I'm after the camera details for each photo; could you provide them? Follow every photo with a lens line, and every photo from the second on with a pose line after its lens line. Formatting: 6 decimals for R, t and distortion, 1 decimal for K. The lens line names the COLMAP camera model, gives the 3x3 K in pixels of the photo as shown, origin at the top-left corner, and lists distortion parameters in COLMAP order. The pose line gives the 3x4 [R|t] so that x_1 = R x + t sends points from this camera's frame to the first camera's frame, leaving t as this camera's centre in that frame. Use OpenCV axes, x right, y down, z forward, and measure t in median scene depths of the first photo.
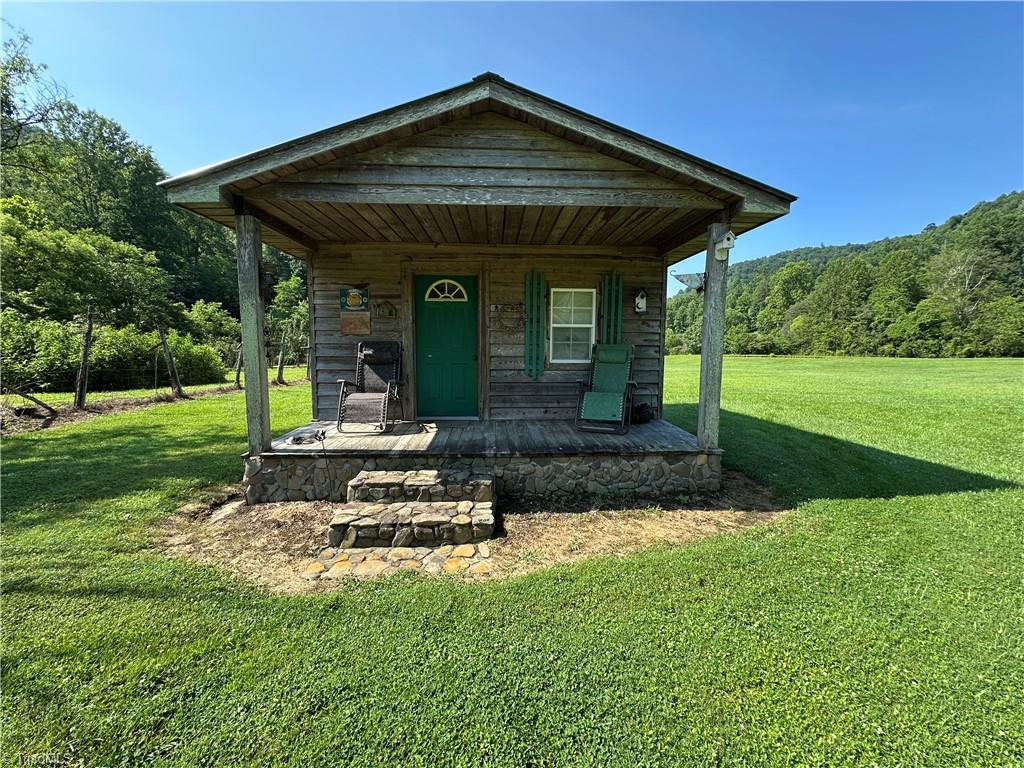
lens RADIAL K [[409.3, 0, 512.0], [0, 409.3, 384.0], [0, 0, 1]] dist [-0.000157, 0.000055]
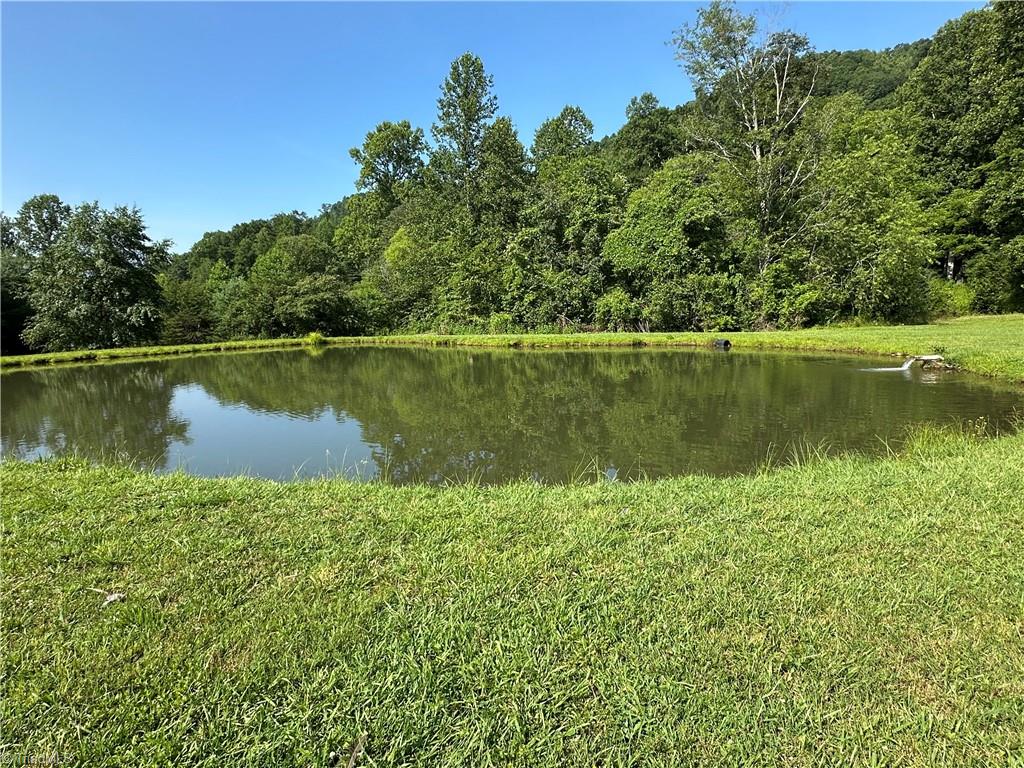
lens RADIAL K [[567.2, 0, 512.0], [0, 567.2, 384.0], [0, 0, 1]] dist [-0.000466, -0.000075]
pose [[0.745110, -0.115627, 0.656842, 0.525105], [0.094607, 0.993222, 0.067522, -0.058489], [-0.660197, 0.011830, 0.750999, 0.680525]]
